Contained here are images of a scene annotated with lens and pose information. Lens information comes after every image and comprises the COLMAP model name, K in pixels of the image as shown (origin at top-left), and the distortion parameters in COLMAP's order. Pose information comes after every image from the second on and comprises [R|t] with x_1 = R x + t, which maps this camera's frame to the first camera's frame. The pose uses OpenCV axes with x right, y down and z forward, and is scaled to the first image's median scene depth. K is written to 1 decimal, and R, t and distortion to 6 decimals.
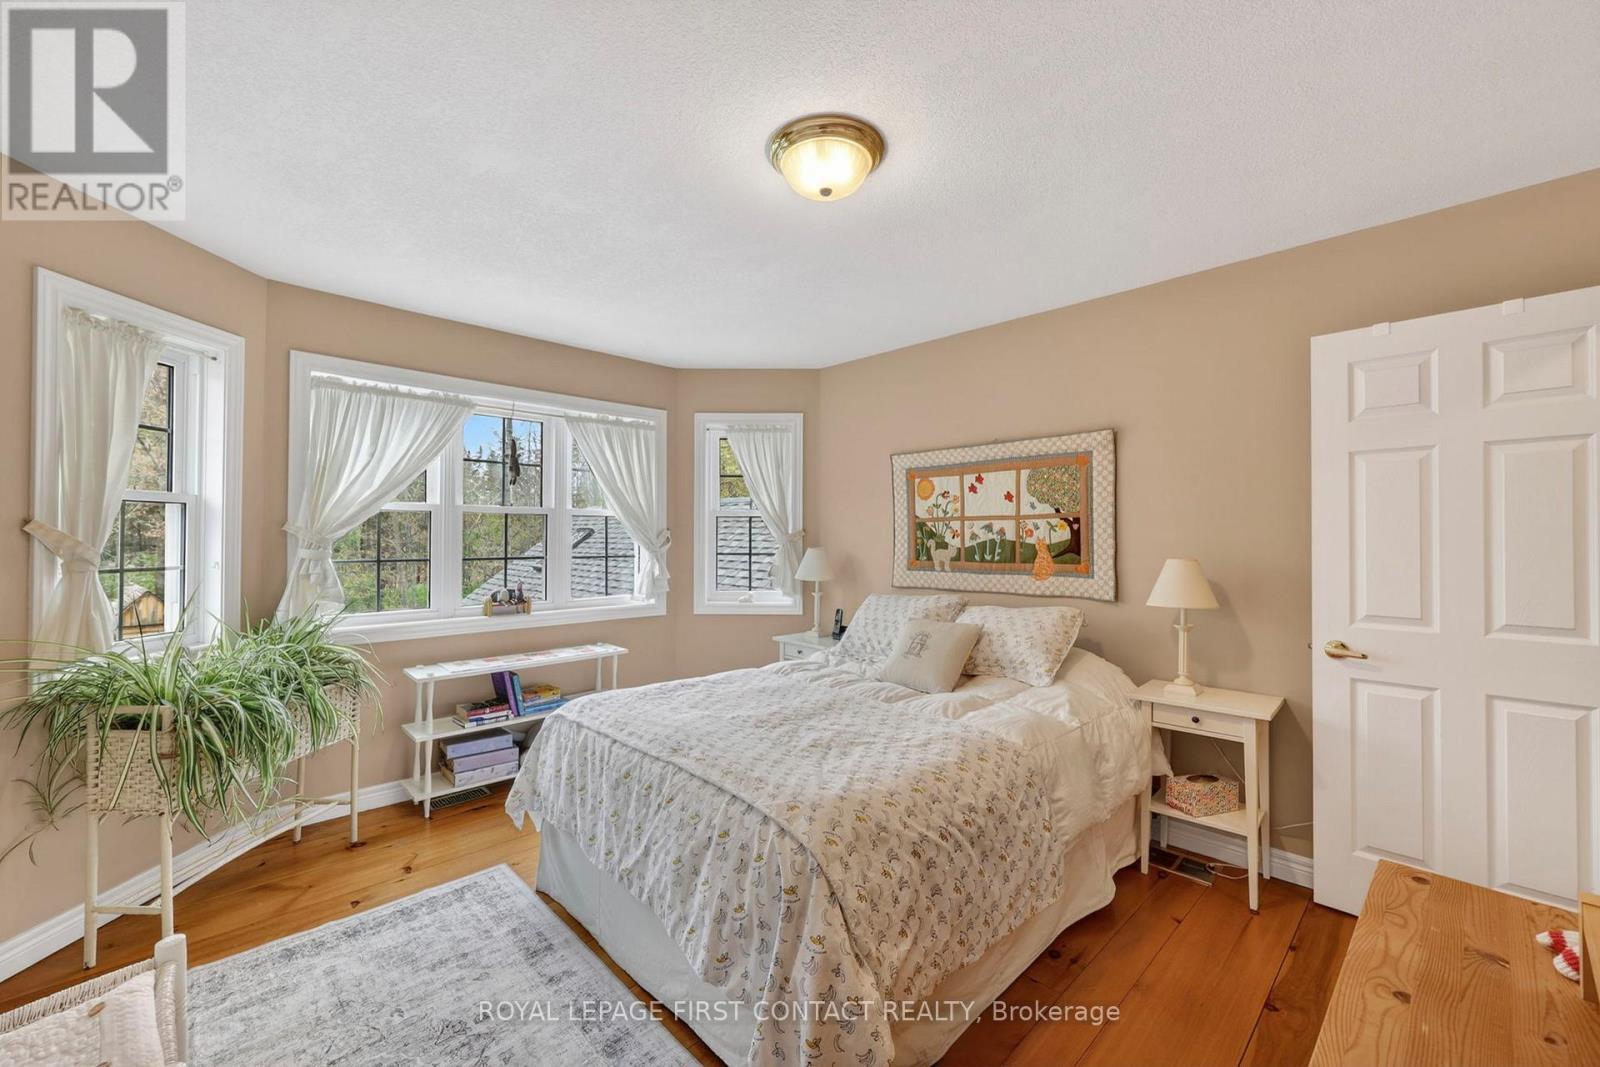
lens RADIAL K [[654.6, 0, 802.4], [0, 654.6, 531.0], [0, 0, 1]] dist [-0.000821, -0.000430]
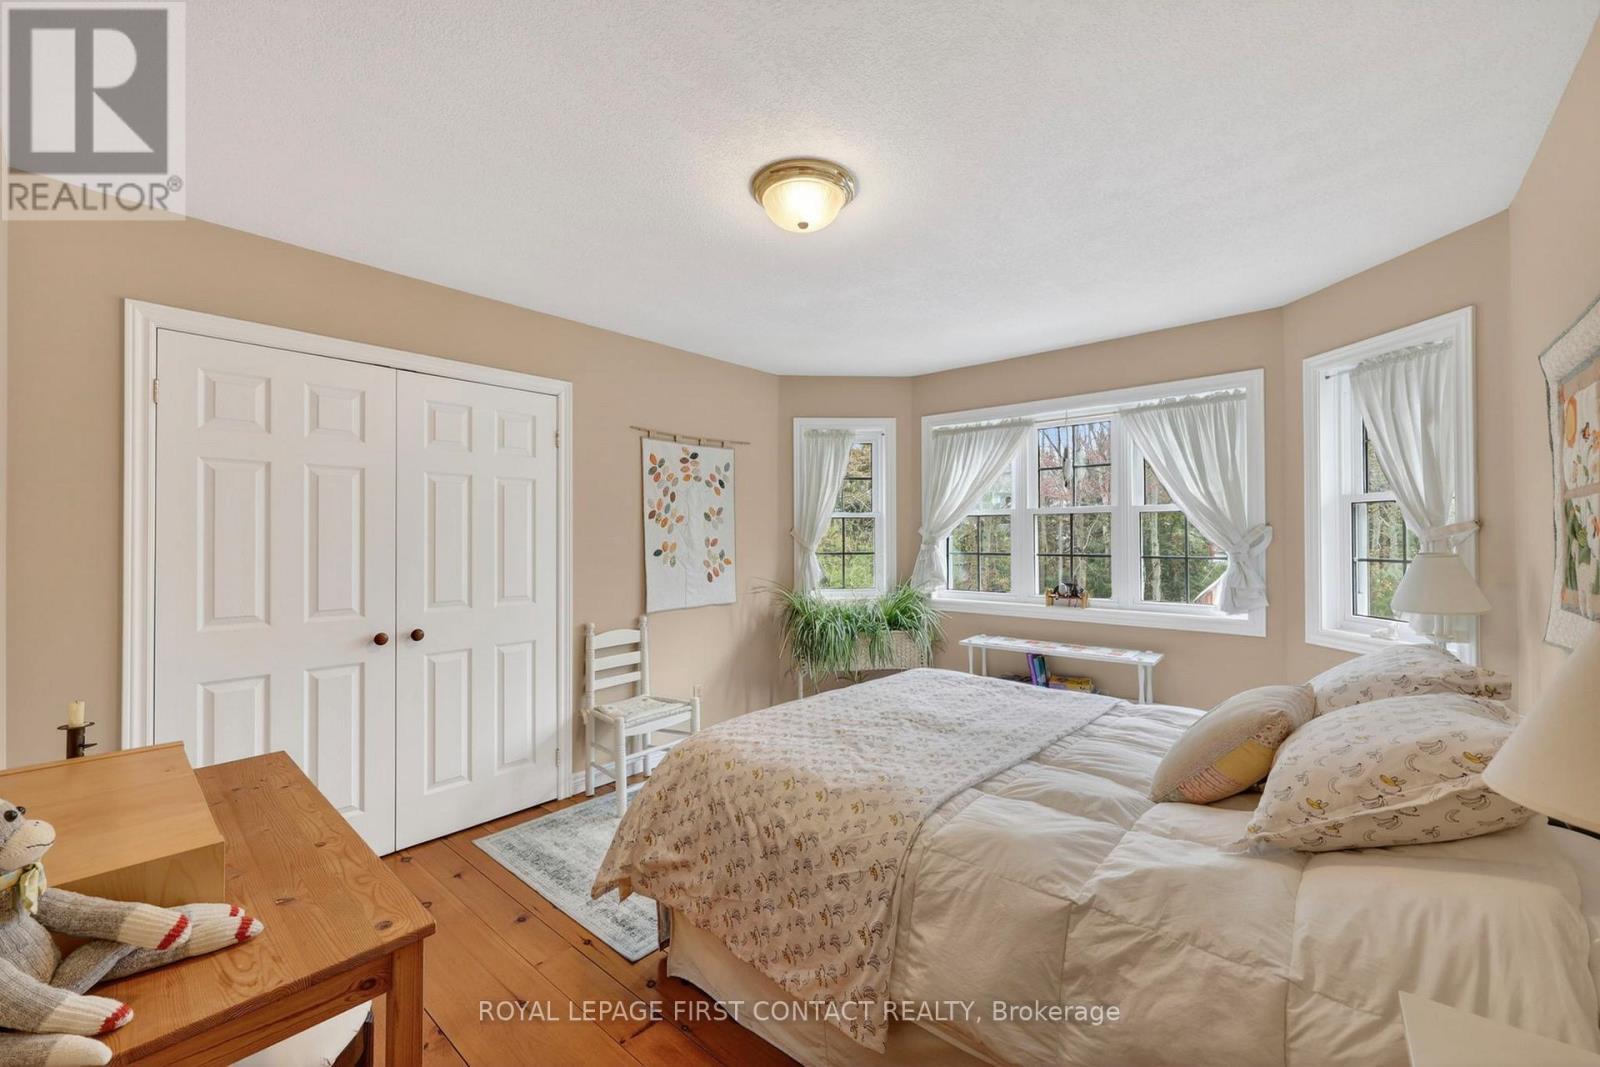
lens RADIAL K [[654.6, 0, 802.4], [0, 654.6, 531.0], [0, 0, 1]] dist [-0.000821, -0.000430]
pose [[0.057895, -0.007862, -0.998292, 0.717563], [0.012118, 0.999901, -0.007172, 0.005025], [0.998249, -0.011682, 0.057985, 0.584747]]
